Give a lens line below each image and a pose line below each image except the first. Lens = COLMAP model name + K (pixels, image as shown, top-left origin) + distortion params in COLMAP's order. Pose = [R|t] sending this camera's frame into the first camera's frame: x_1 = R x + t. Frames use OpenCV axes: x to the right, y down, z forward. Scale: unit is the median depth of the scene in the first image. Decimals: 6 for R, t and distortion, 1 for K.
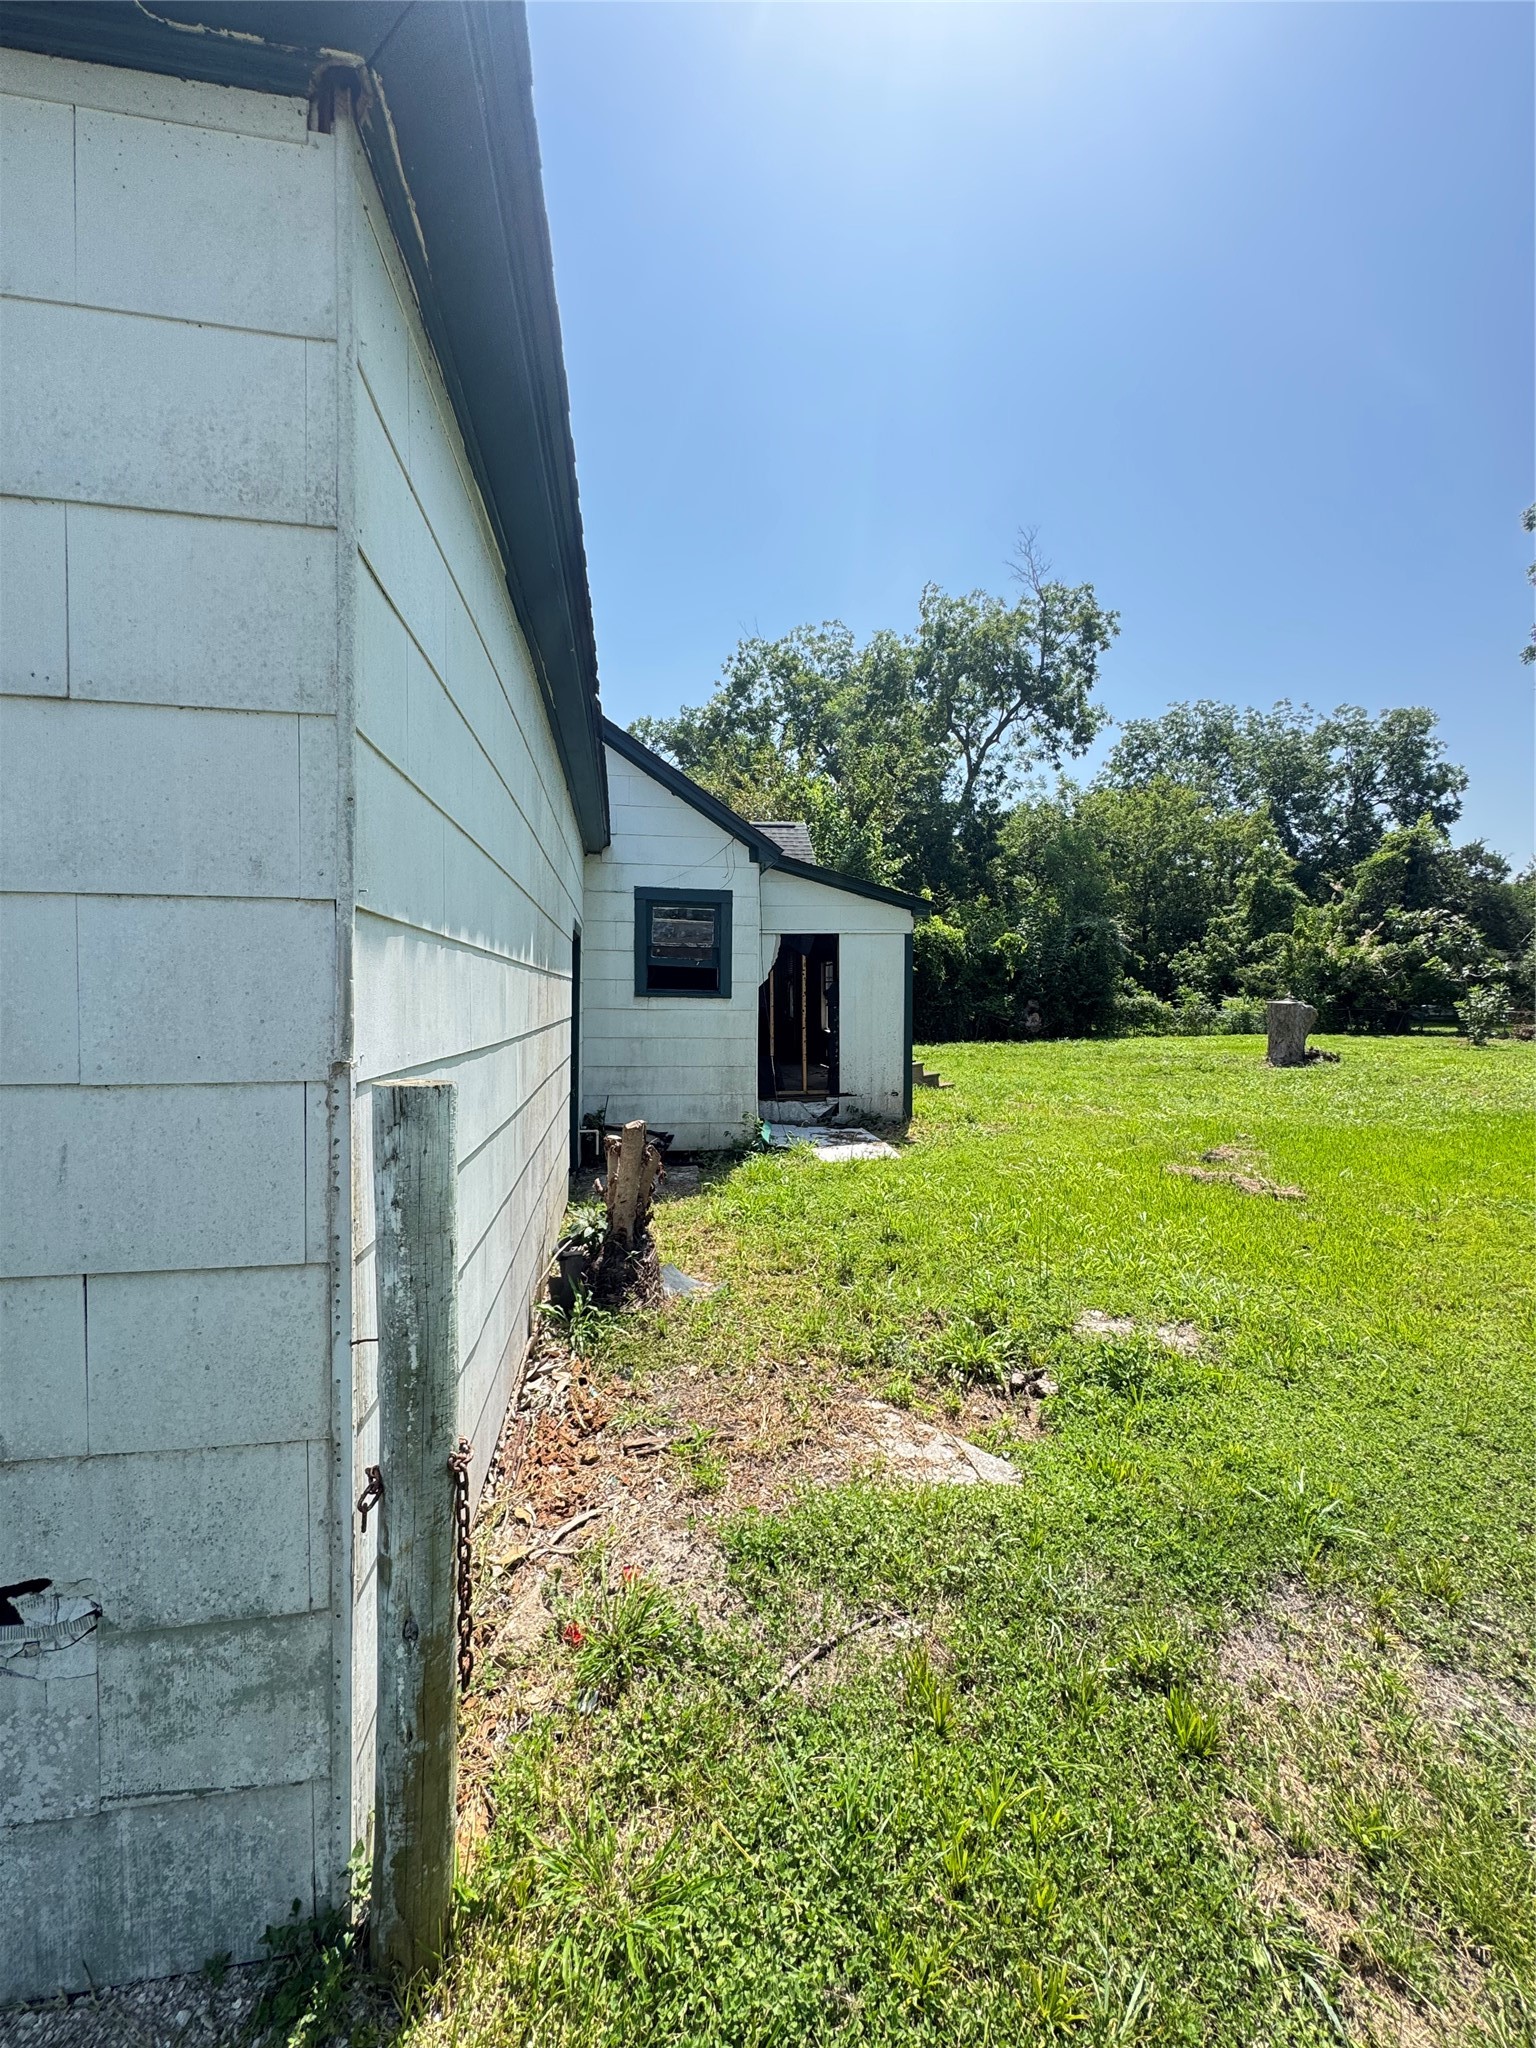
lens RADIAL K [[818.6, 0, 770.2], [0, 818.6, 1024.8], [0, 0, 1]] dist [-0.003115, 0.000539]
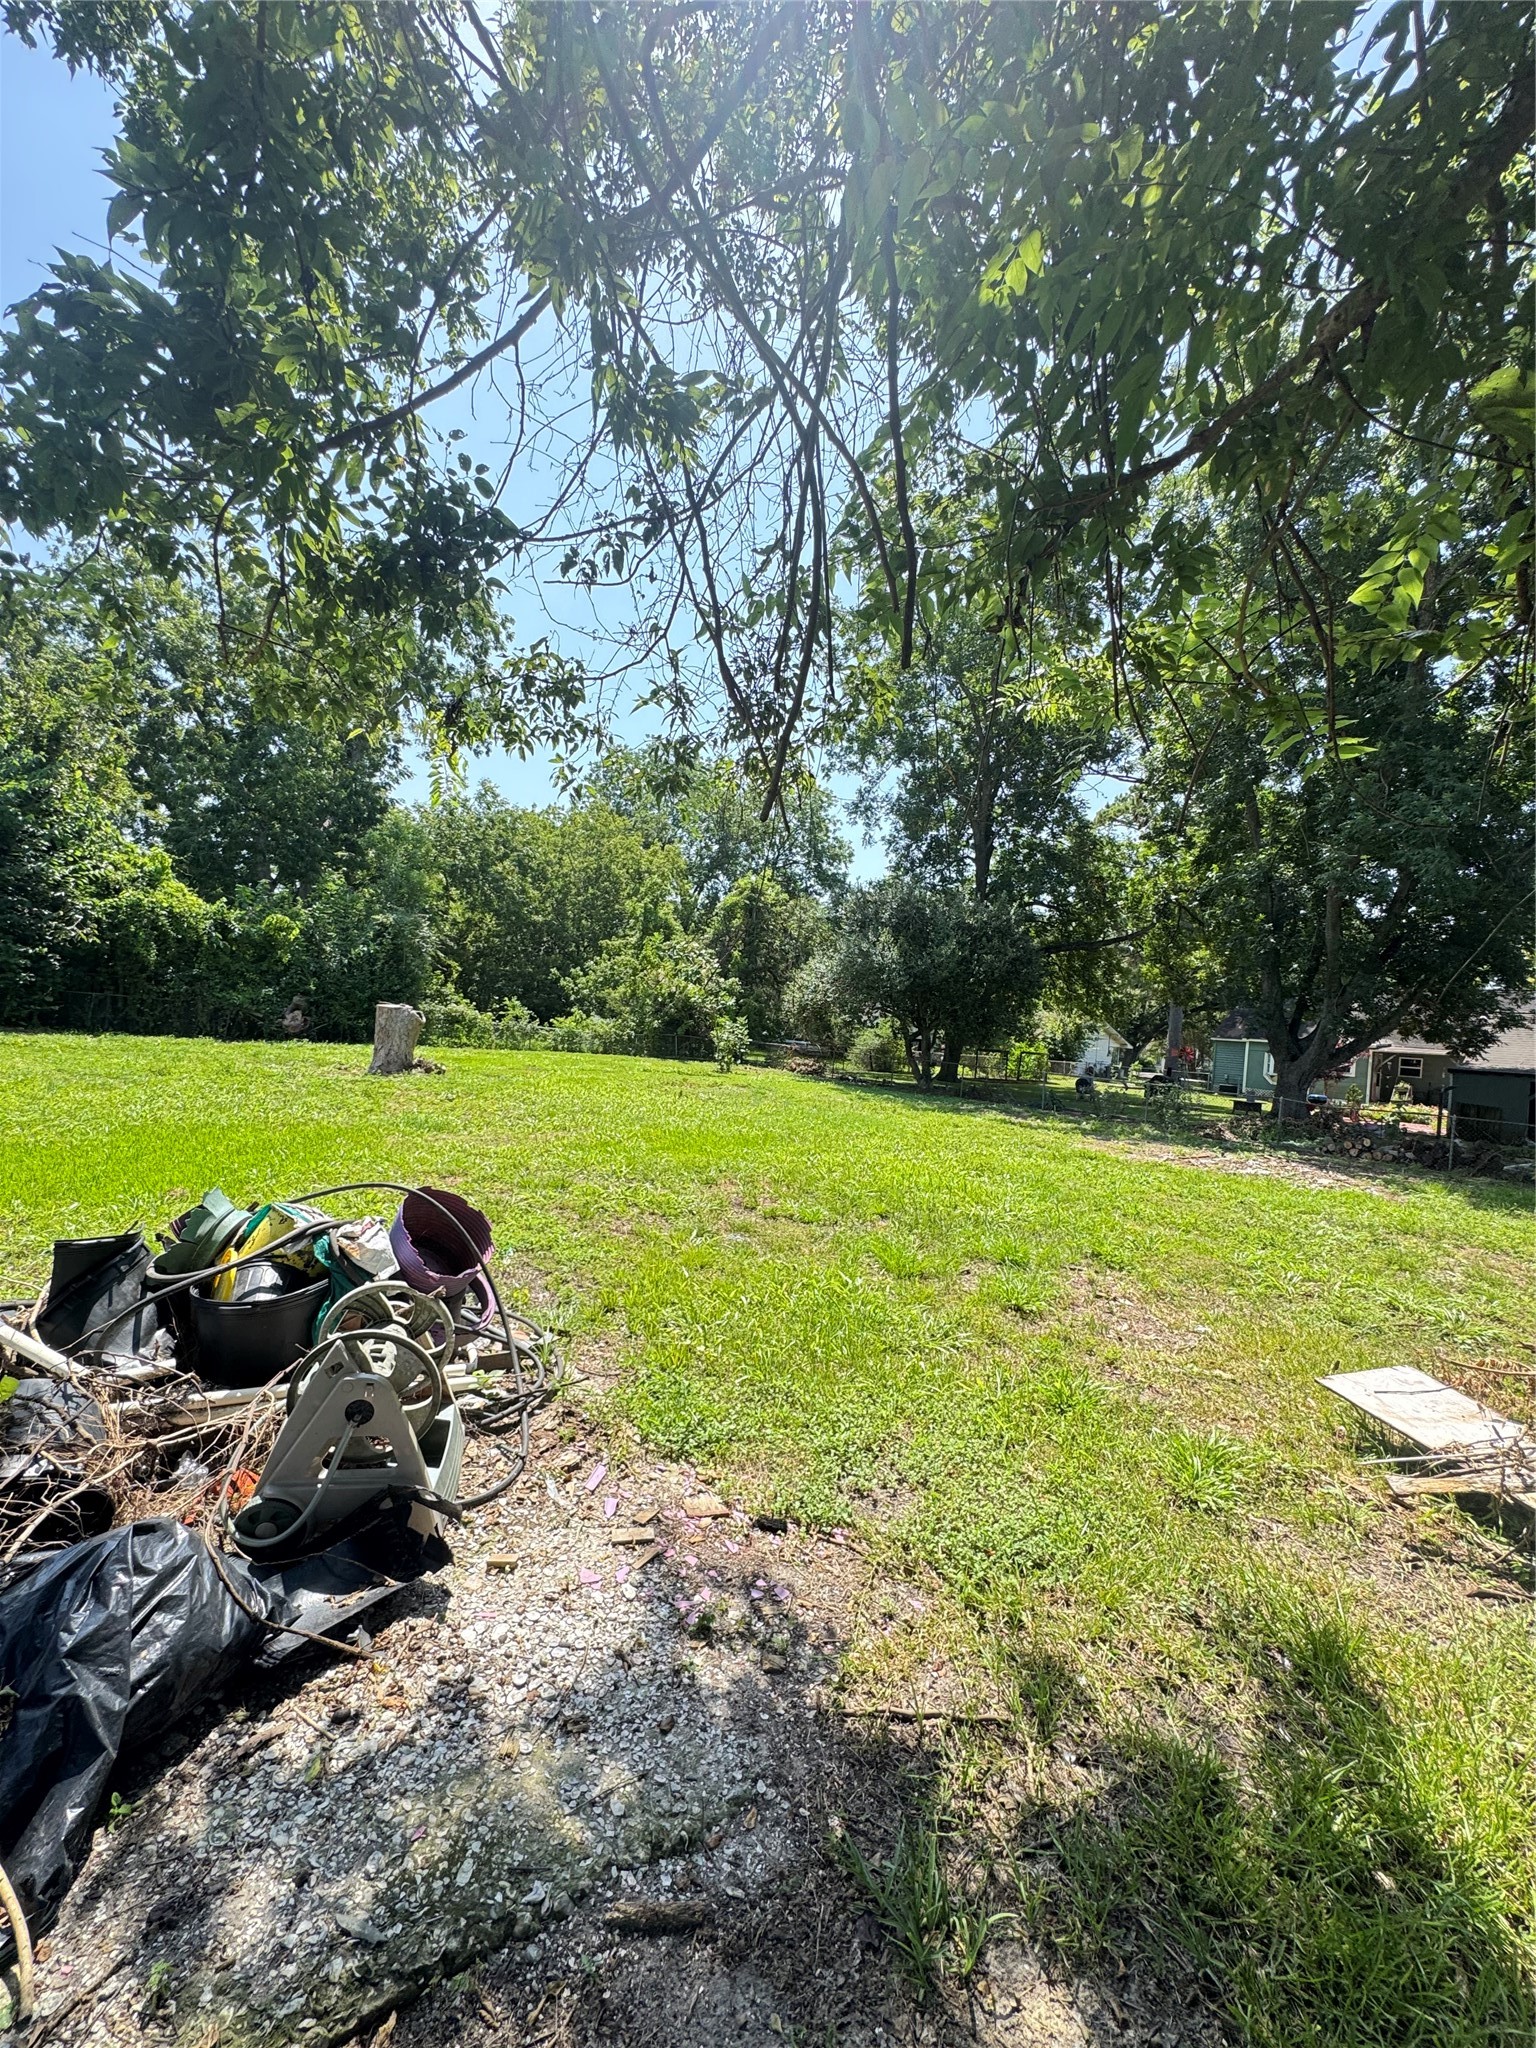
lens RADIAL K [[818.6, 0, 772.9], [0, 818.6, 1025.8], [0, 0, 1]] dist [-0.003115, 0.000539]
pose [[0.887605, 0.076800, 0.454158, 1.531036], [-0.067257, 0.997044, -0.037158, -0.001990], [-0.455669, 0.002436, 0.890146, -0.019249]]
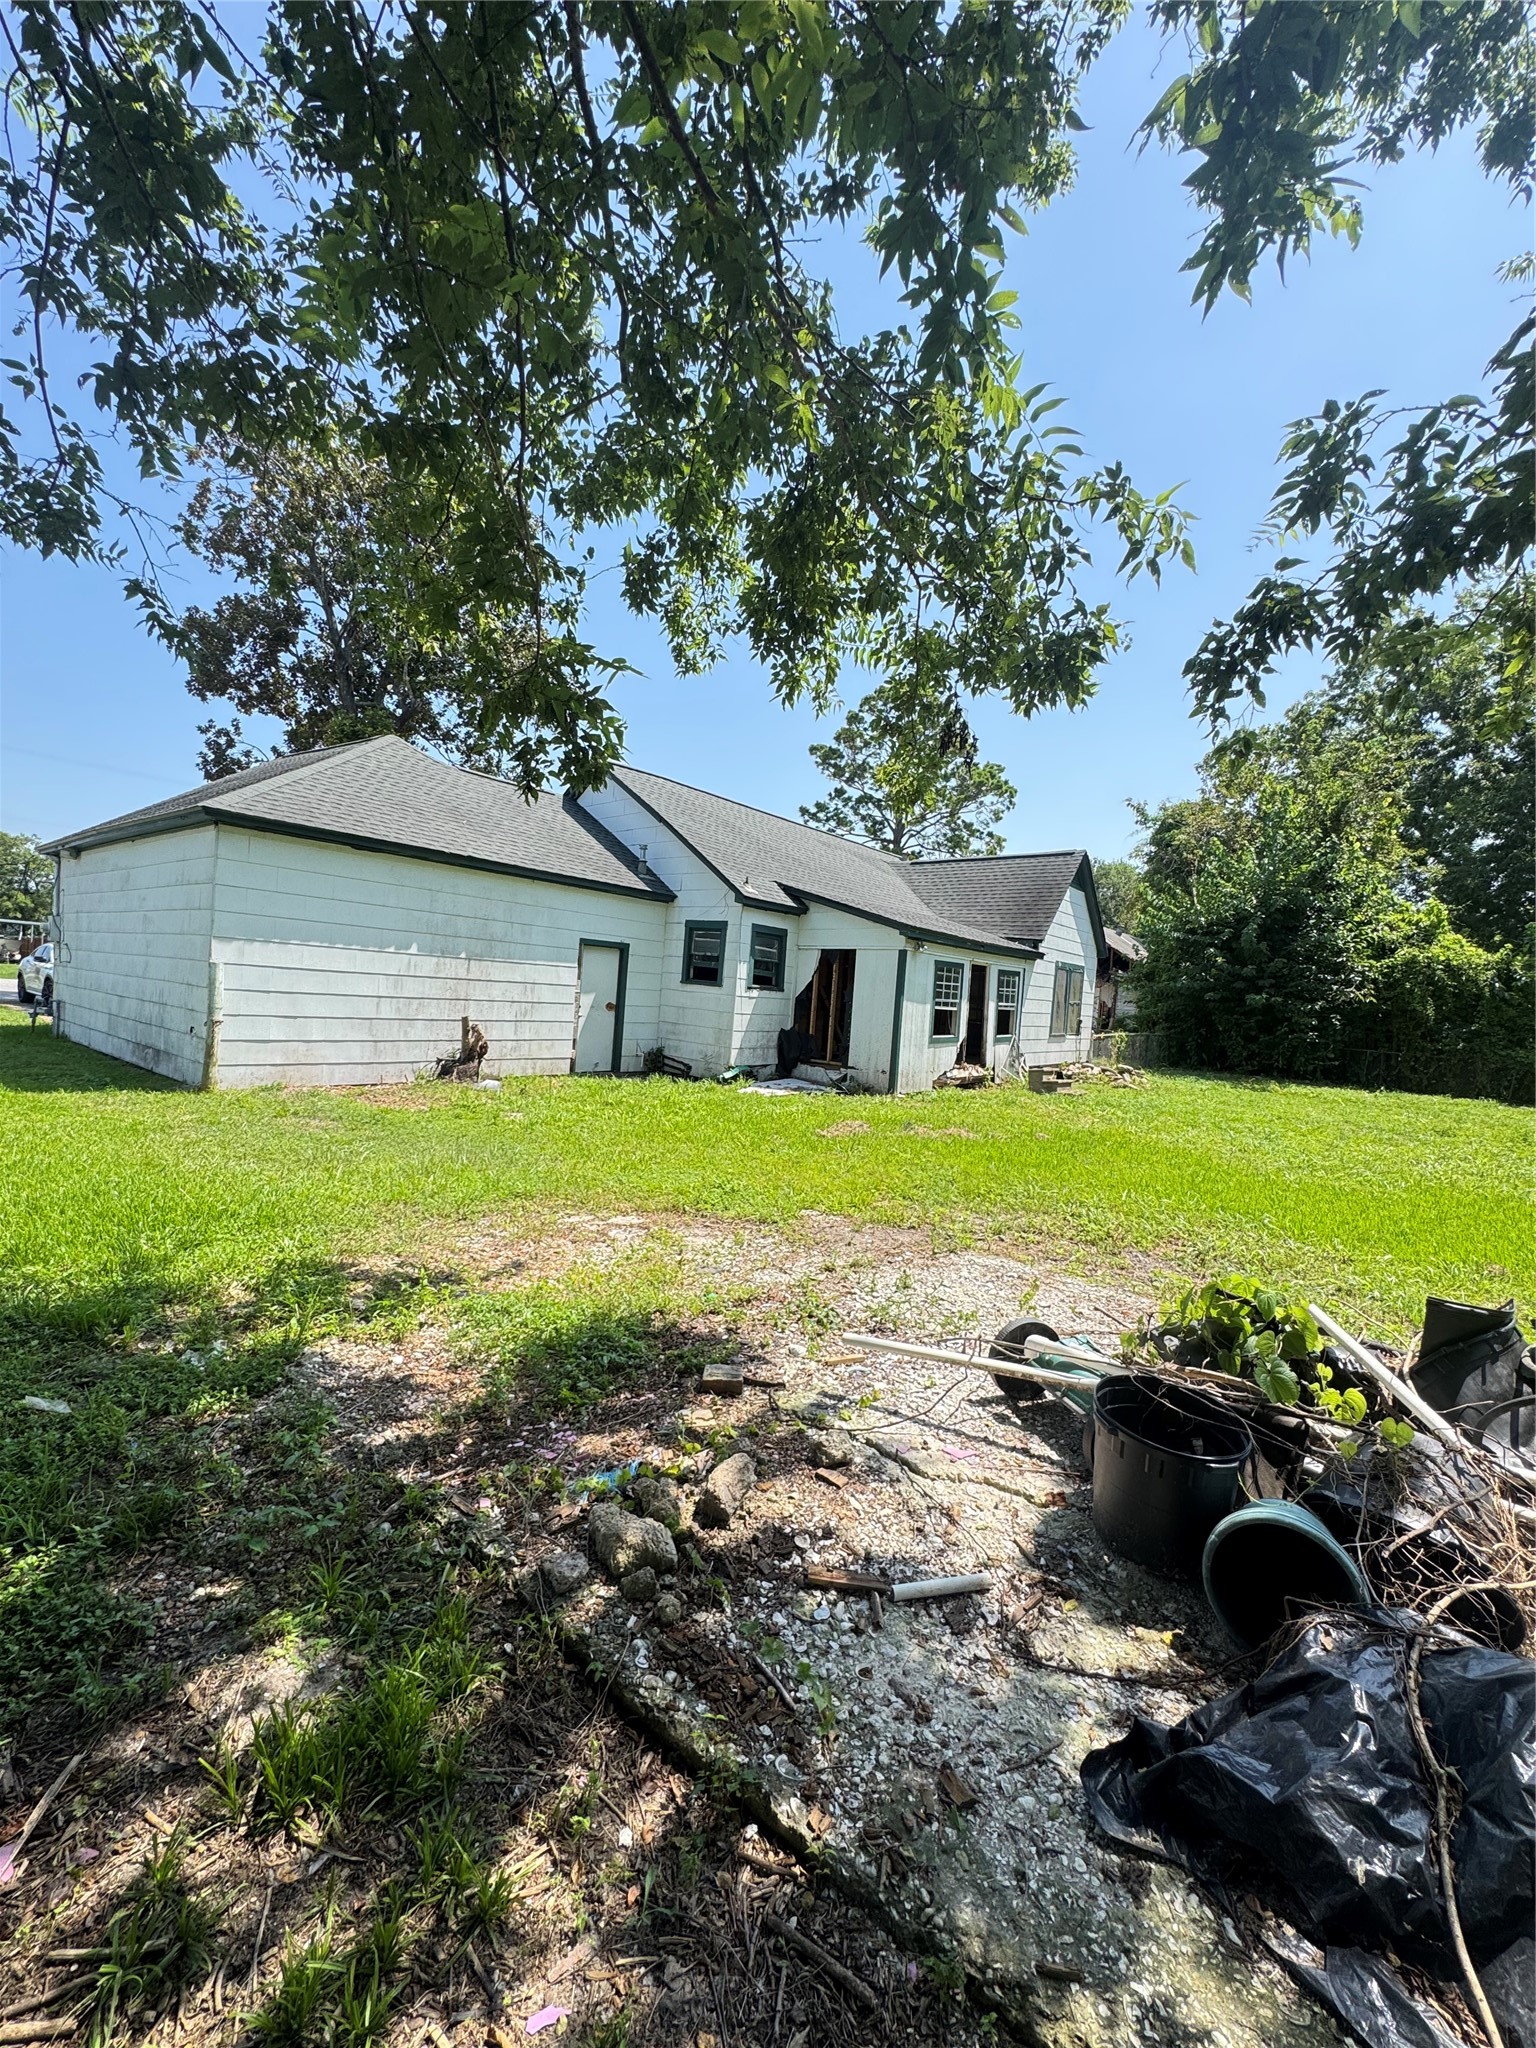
lens RADIAL K [[818.6, 0, 769.8], [0, 818.6, 1019.8], [0, 0, 1]] dist [-0.003115, 0.000539]
pose [[0.661875, 0.072304, -0.746119, 1.473257], [-0.096467, 0.995277, 0.010874, 0.007126], [0.743381, 0.064779, 0.665724, -0.008446]]
